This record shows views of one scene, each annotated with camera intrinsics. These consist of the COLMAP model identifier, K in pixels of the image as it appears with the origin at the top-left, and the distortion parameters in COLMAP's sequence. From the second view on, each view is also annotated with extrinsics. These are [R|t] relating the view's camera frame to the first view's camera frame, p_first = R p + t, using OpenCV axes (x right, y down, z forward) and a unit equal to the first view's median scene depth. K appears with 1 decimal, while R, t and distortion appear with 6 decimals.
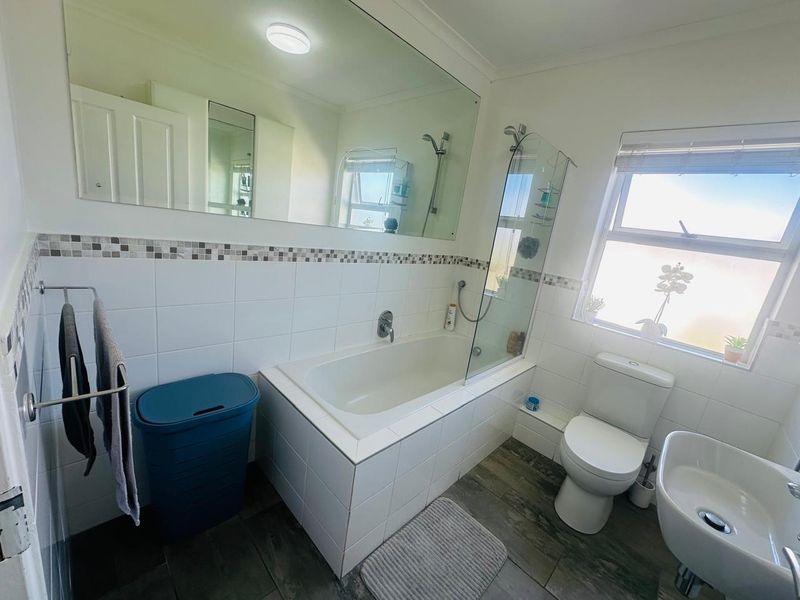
lens RADIAL K [[323.9, 0, 400.0], [0, 323.9, 300.0], [0, 0, 1]] dist [-0.001062, -0.000295]
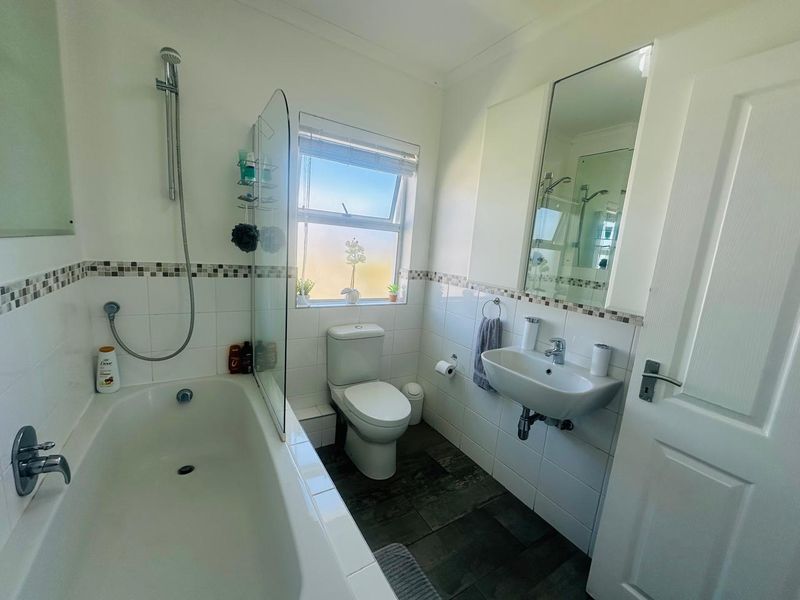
lens RADIAL K [[323.9, 0, 400.0], [0, 323.9, 300.0], [0, 0, 1]] dist [-0.001062, -0.000295]
pose [[0.231906, -0.283910, 0.930384, -0.268259], [0.181341, 0.952310, 0.245400, -0.136036], [-0.955686, 0.111808, 0.272331, 0.431788]]
